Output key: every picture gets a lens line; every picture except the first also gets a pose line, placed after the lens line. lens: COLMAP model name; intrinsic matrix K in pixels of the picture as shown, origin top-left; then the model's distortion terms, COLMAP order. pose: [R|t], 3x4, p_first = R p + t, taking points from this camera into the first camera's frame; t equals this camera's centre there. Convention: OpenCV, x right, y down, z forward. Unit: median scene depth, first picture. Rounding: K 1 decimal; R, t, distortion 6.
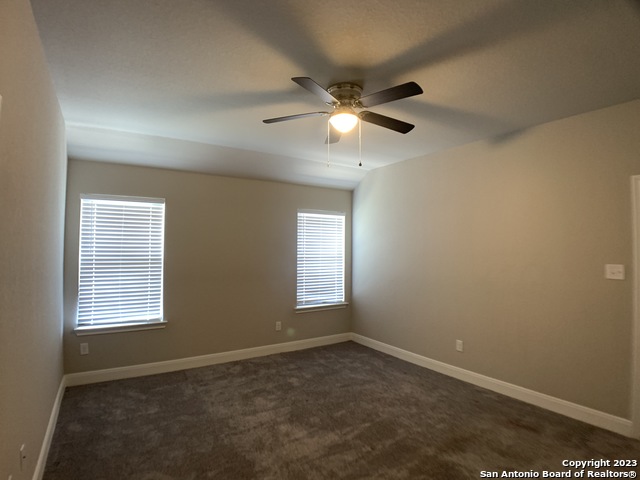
lens RADIAL K [[335.0, 0, 315.8], [0, 335.0, 237.5], [0, 0, 1]] dist [-0.103772, 0.019719]
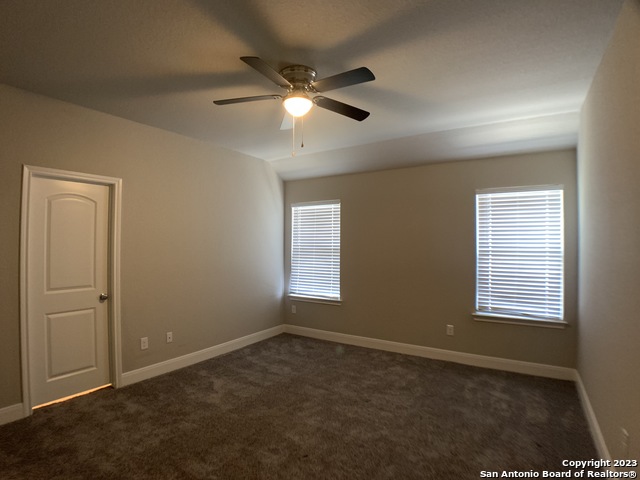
lens RADIAL K [[335.0, 0, 315.8], [0, 335.0, 237.5], [0, 0, 1]] dist [-0.103772, 0.019719]
pose [[0.396640, -0.010226, -0.917917, 0.521354], [0.033784, 0.999423, 0.003464, 0.012425], [0.917352, -0.032385, 0.396757, 0.349150]]
